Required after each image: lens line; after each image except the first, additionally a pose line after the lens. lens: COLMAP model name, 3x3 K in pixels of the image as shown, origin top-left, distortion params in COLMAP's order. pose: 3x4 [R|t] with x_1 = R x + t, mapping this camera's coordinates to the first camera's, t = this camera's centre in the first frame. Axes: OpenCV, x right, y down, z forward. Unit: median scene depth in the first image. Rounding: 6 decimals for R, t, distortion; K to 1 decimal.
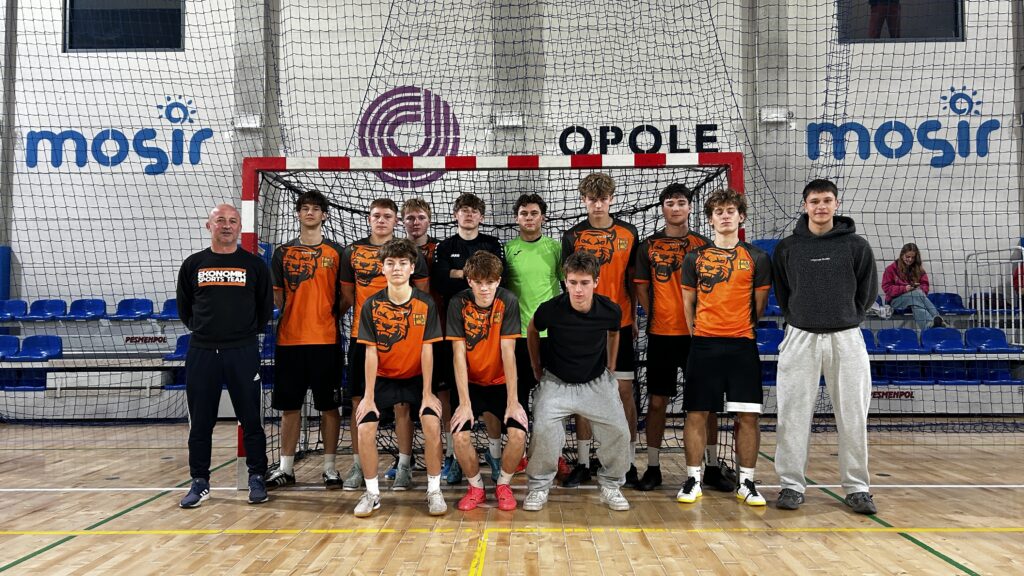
lens RADIAL K [[781.5, 0, 512.0], [0, 781.5, 288.0], [0, 0, 1]] dist [0.025803, -0.008557]
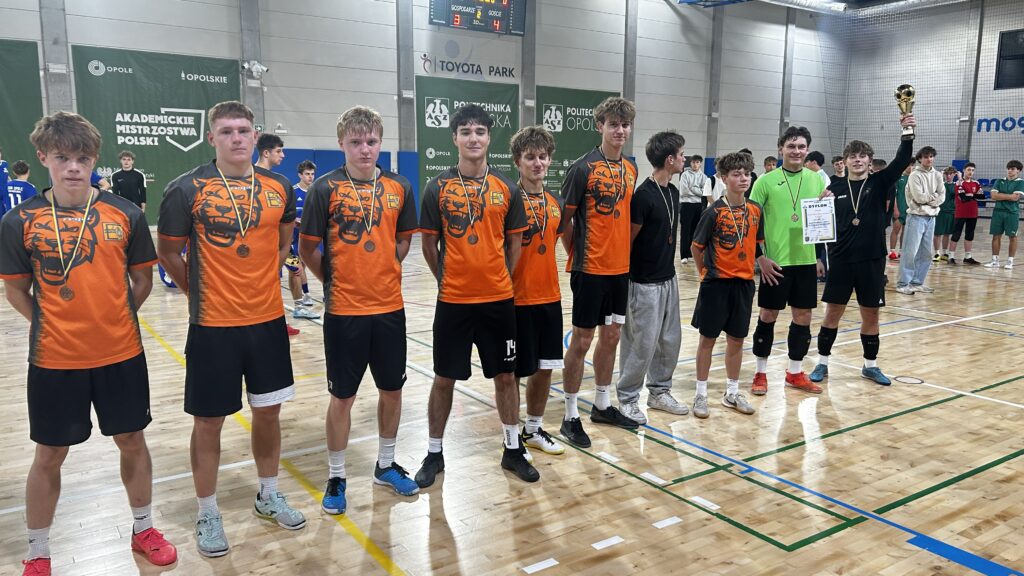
lens RADIAL K [[745.0, 0, 512.0], [0, 745.0, 288.0], [0, 0, 1]] dist [0.048005, -0.054369]
pose [[0.570440, 0.138614, -0.809558, 0.746720], [0.032589, 0.981060, 0.190941, -0.175378], [0.820692, -0.135303, 0.555119, -2.056213]]
